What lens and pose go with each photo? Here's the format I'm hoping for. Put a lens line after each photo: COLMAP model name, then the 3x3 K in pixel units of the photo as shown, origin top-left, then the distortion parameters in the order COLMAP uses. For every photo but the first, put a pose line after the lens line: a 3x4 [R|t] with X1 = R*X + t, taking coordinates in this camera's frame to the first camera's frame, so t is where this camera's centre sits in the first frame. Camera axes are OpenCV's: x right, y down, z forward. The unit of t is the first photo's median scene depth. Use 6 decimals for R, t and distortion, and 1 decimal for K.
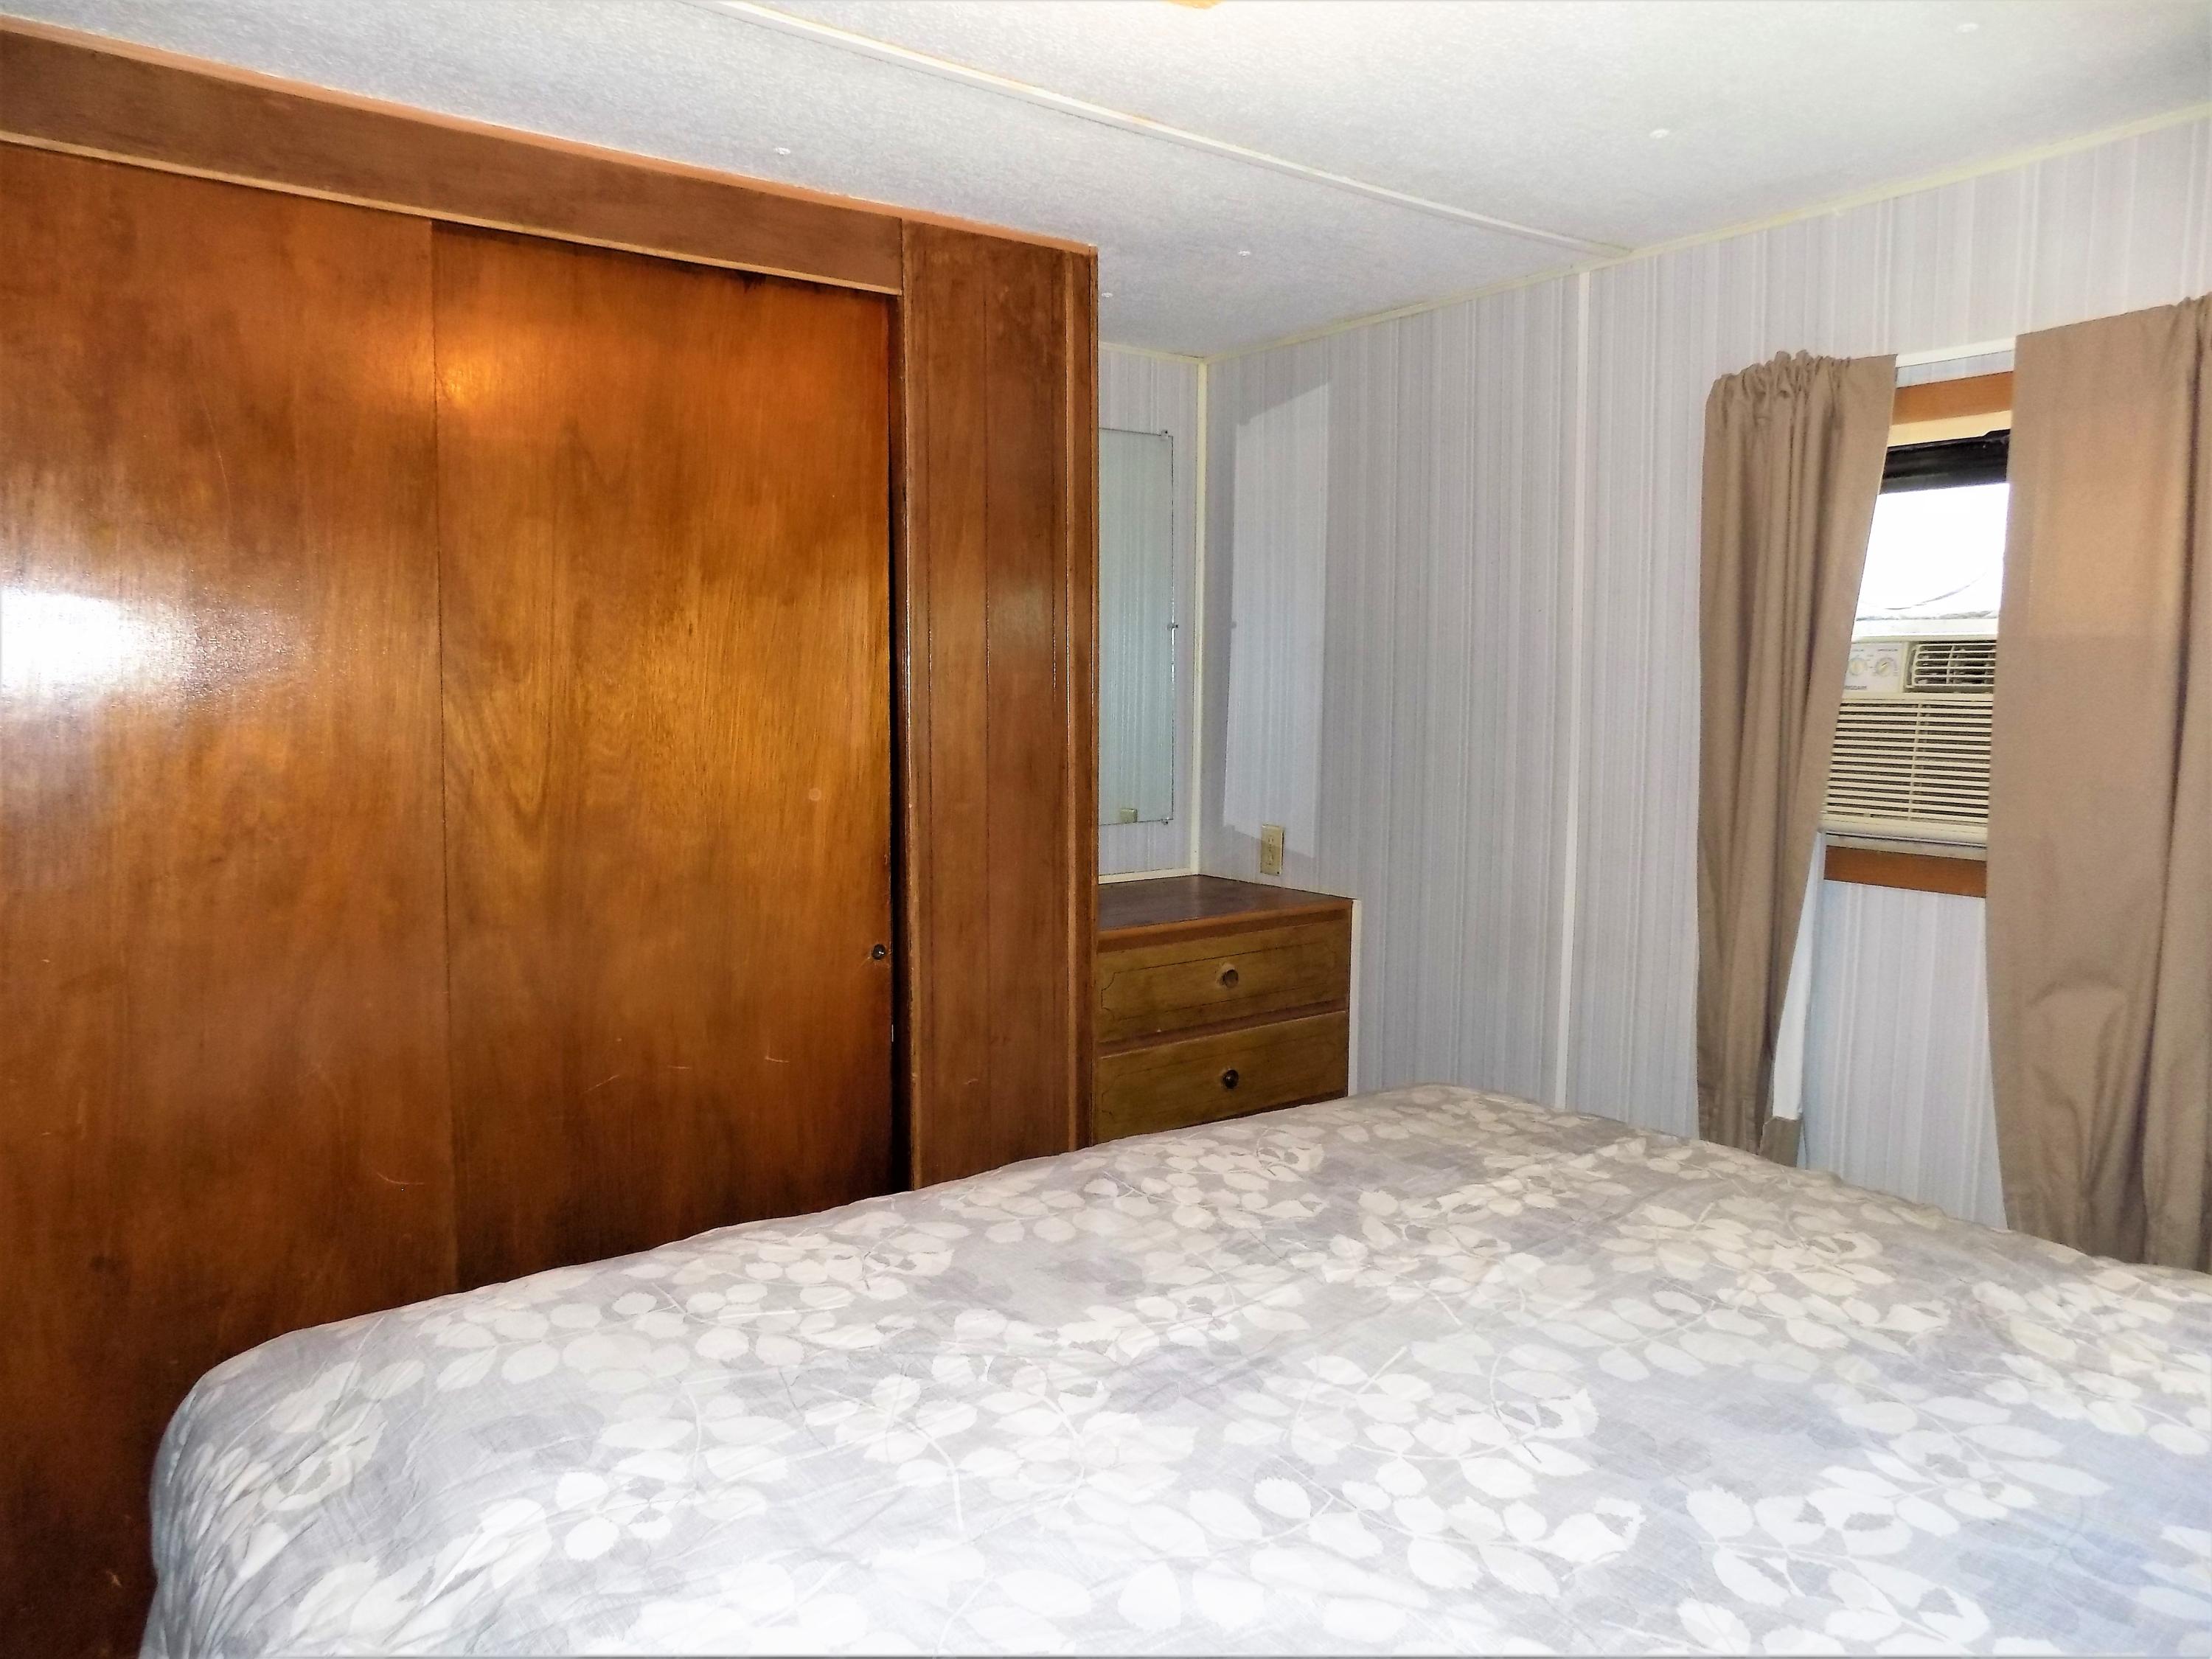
lens RADIAL K [[1484.9, 0, 1108.9], [0, 1484.9, 819.6], [0, 0, 1]] dist [-0.074704, 0.078963]
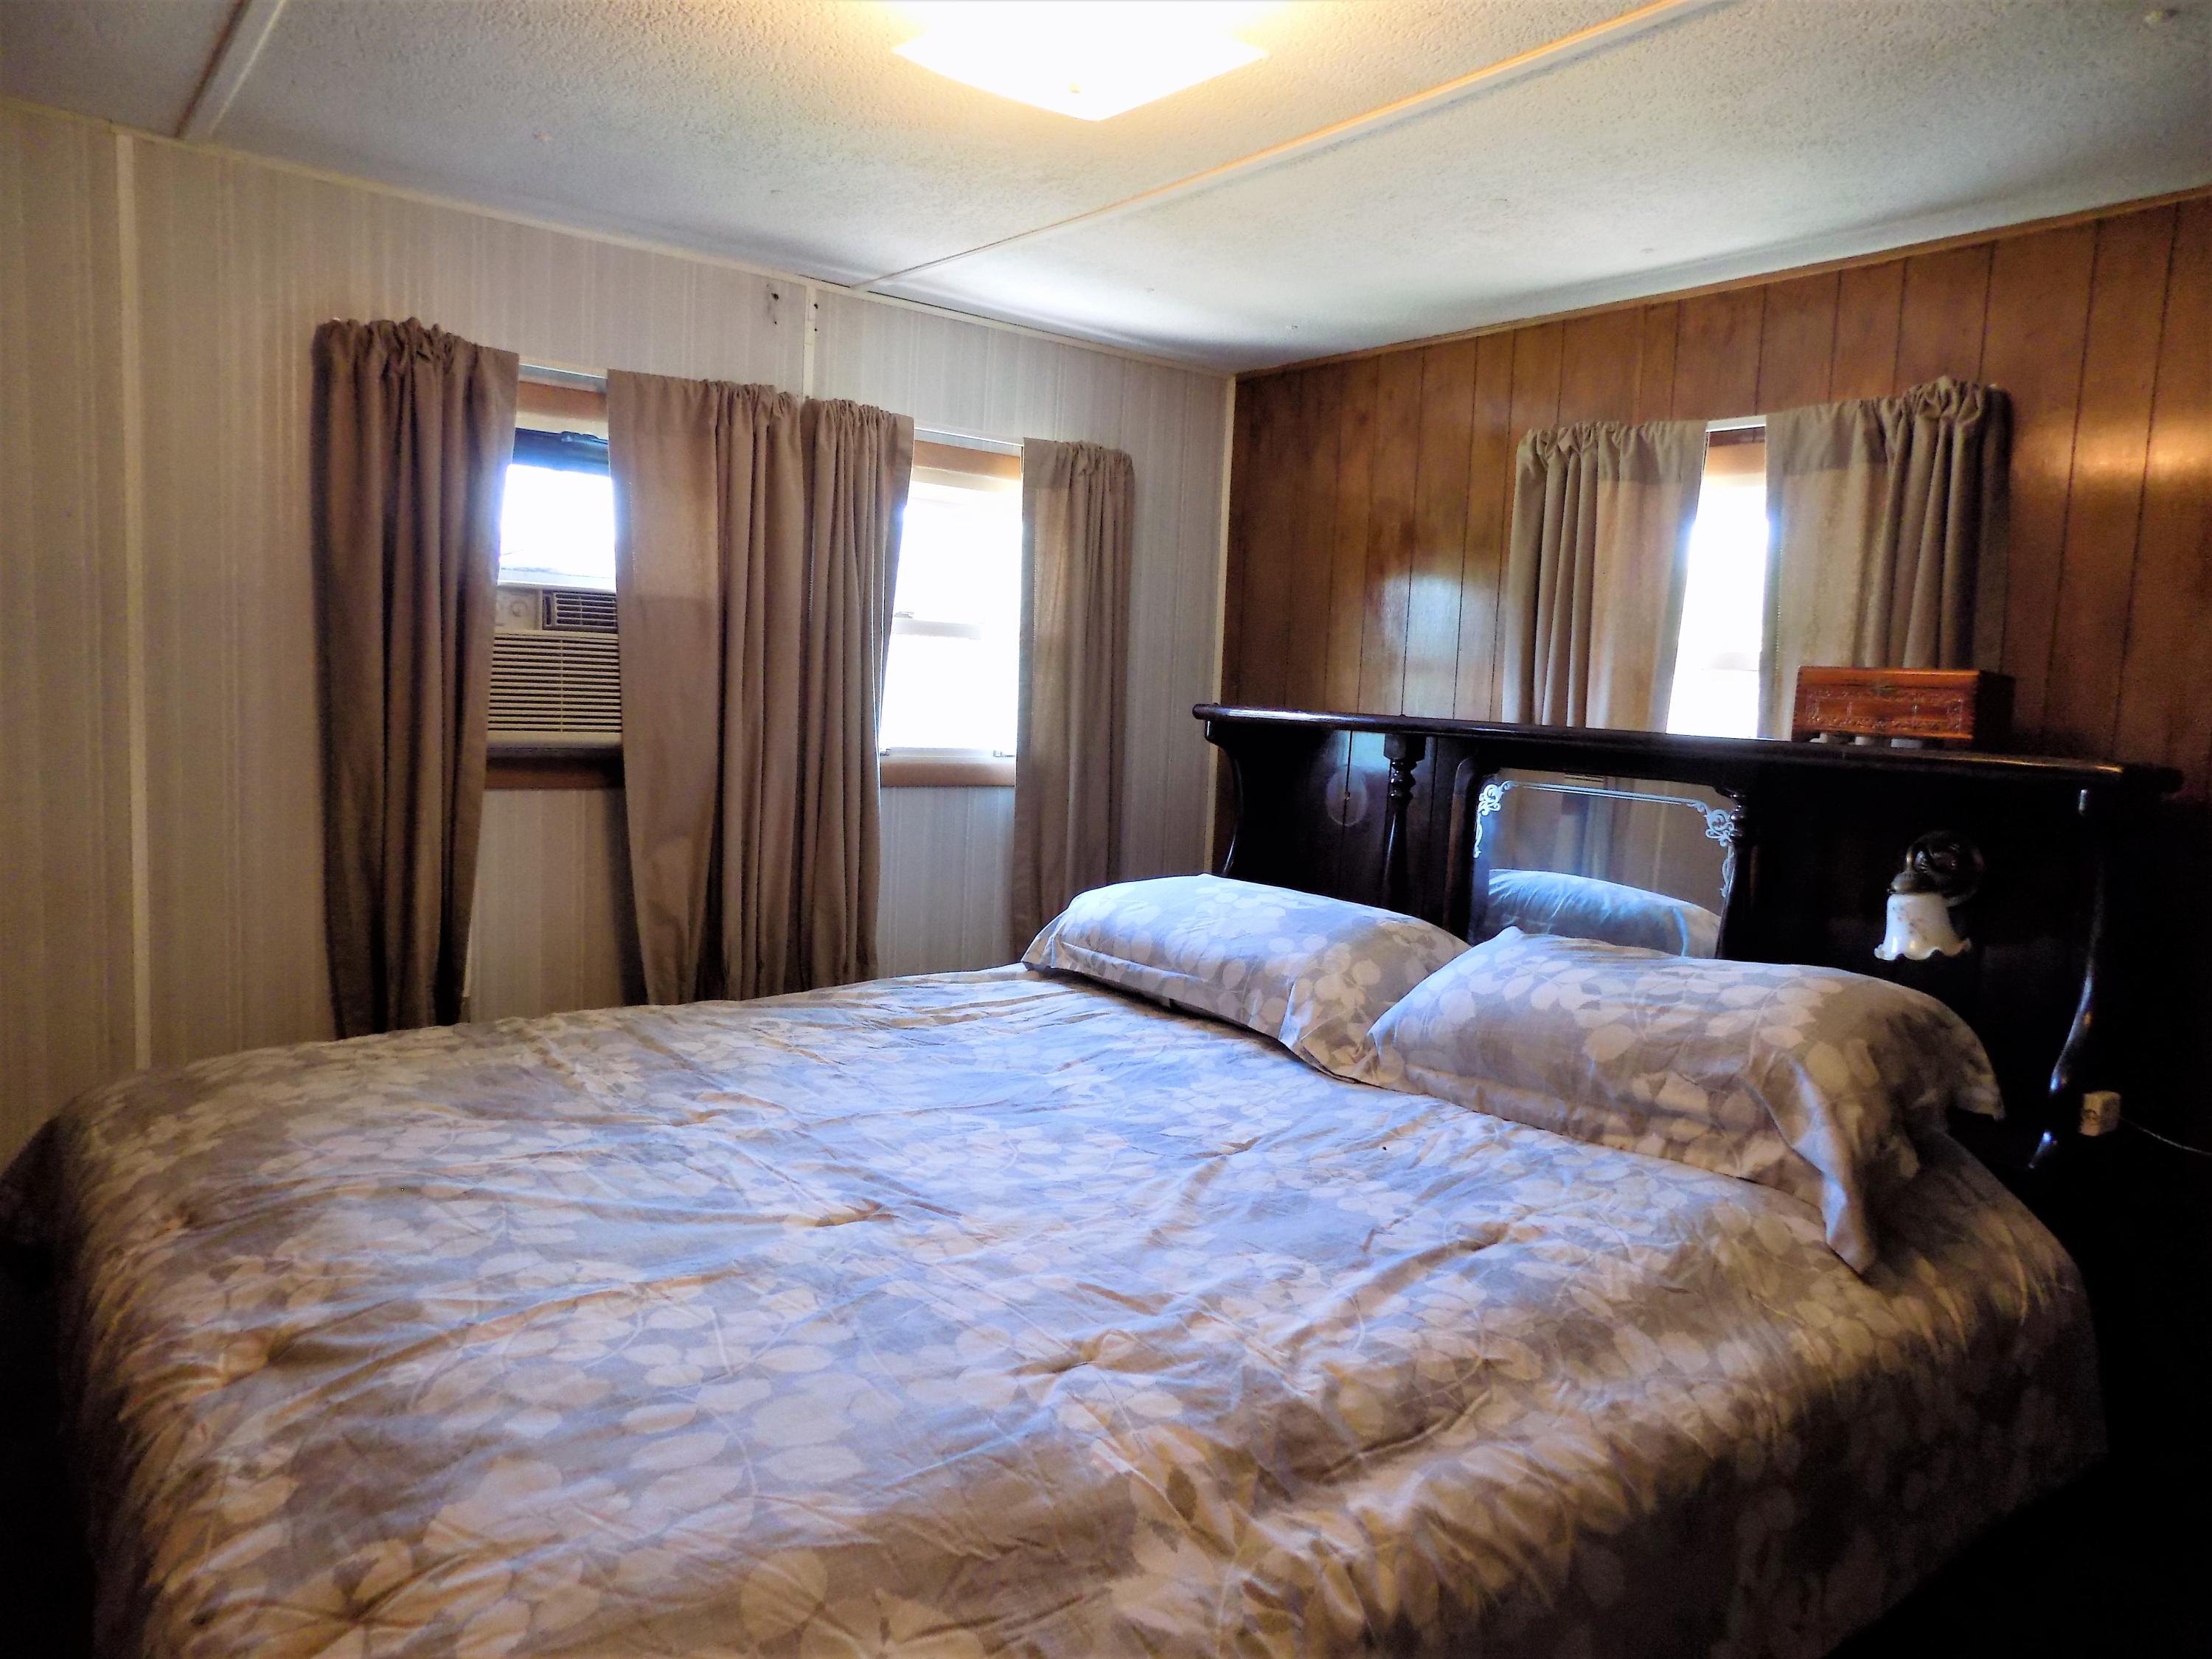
lens RADIAL K [[1484.9, 0, 1108.9], [0, 1484.9, 819.6], [0, 0, 1]] dist [-0.074704, 0.078963]
pose [[0.003005, -0.104583, 0.994512, -0.788753], [0.046292, 0.993464, 0.104333, -0.037991], [-0.998923, 0.045725, 0.007827, 0.554354]]
